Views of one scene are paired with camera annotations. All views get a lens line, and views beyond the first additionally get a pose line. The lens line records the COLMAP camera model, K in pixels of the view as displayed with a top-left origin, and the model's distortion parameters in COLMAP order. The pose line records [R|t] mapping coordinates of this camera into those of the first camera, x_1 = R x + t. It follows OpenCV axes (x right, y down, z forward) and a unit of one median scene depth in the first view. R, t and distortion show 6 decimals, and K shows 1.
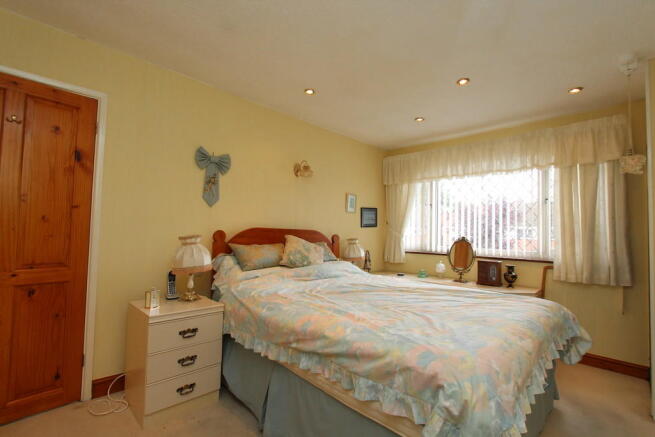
lens RADIAL K [[303.8, 0, 325.6], [0, 303.8, 216.7], [0, 0, 1]] dist [-0.012919, -0.000352]
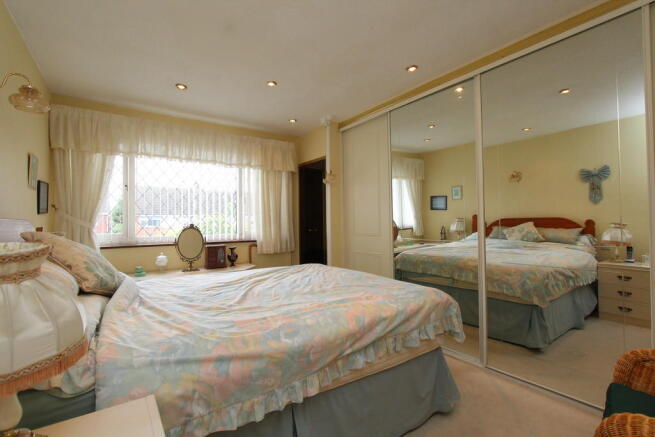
lens RADIAL K [[303.8, 0, 326.0], [0, 303.8, 220.2], [0, 0, 1]] dist [-0.012919, -0.000352]
pose [[0.155731, -0.017862, 0.987638, -0.474903], [-0.037856, 0.998994, 0.024036, 0.016191], [-0.987074, -0.041132, 0.154898, 0.467126]]
